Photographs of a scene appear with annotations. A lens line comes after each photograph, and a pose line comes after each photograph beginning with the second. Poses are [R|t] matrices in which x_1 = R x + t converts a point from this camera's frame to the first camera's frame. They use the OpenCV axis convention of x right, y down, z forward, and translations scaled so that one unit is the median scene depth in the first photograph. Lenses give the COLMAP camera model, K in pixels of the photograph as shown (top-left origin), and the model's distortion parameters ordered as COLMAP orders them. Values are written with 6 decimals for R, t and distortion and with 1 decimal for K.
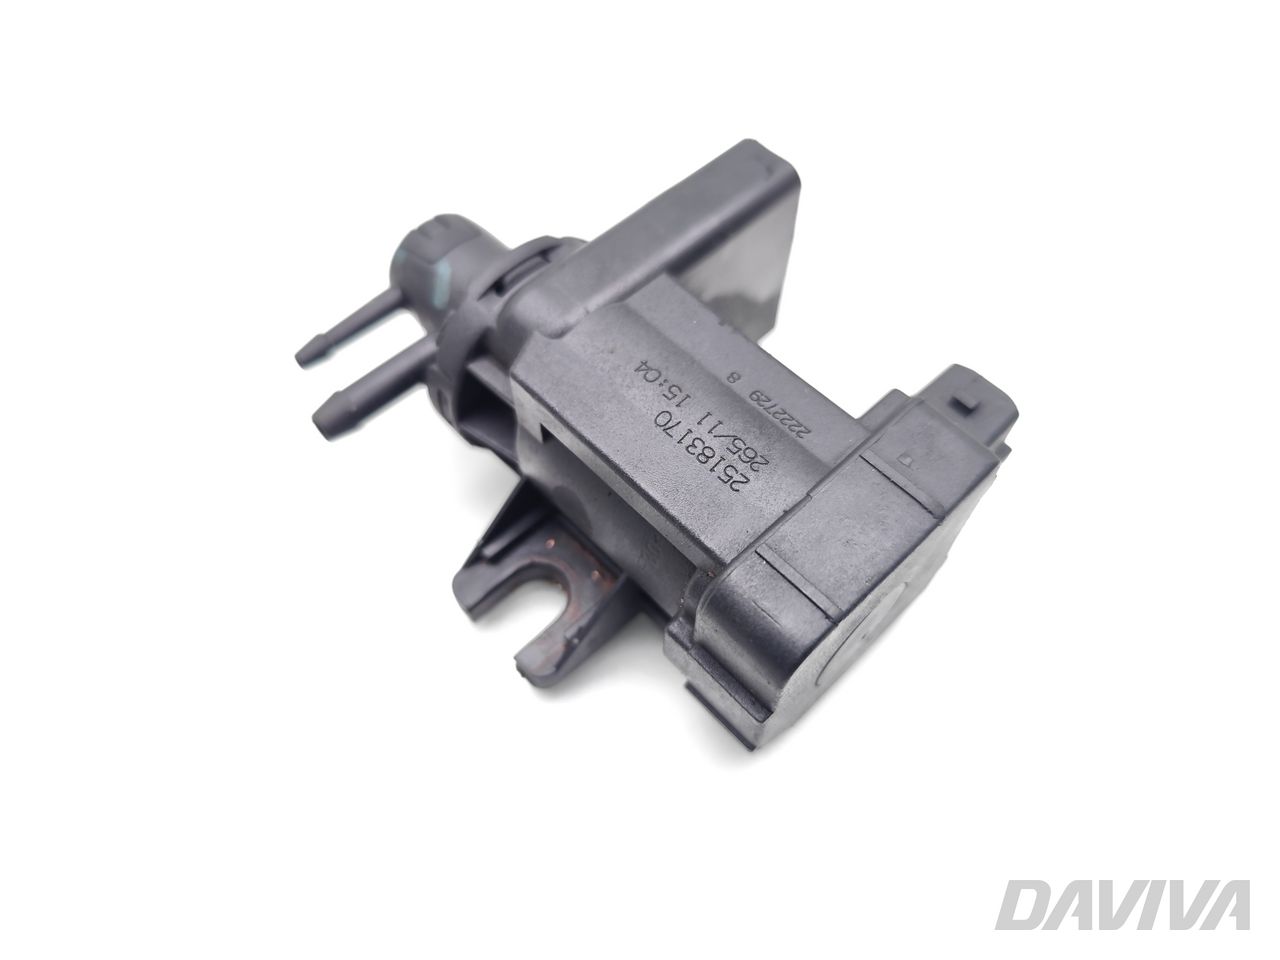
lens RADIAL K [[977.2, 0, 640.0], [0, 977.2, 480.0], [0, 0, 1]] dist [-0.001239, -0.000235]
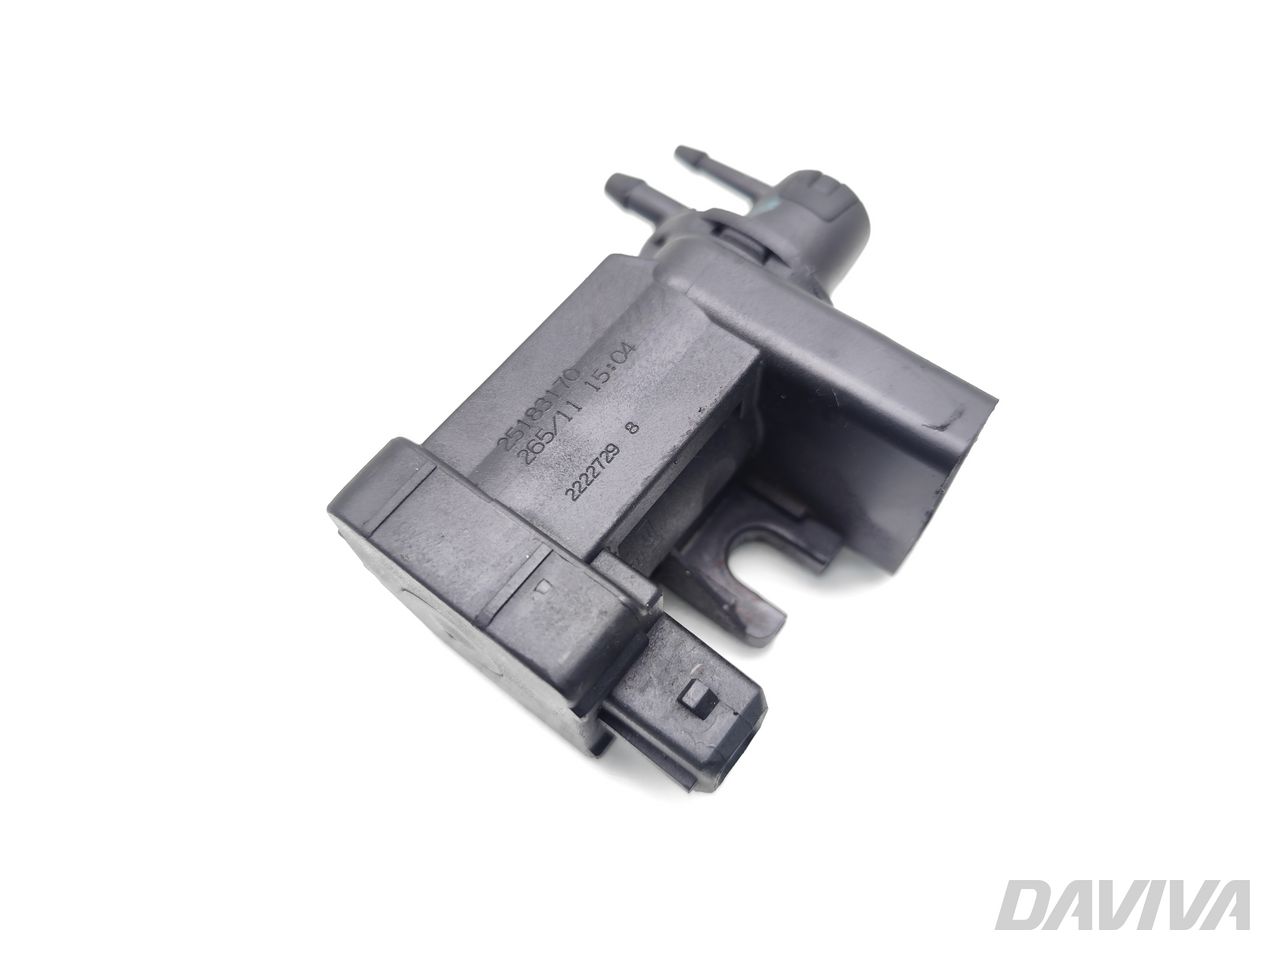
lens RADIAL K [[977.2, 0, 640.0], [0, 977.2, 480.0], [0, 0, 1]] dist [-0.001239, -0.000235]
pose [[0.147076, 0.871772, -0.467314, 0.550256], [-0.819702, 0.371842, 0.435686, -0.475063], [0.553586, 0.318980, 0.769282, 0.243606]]
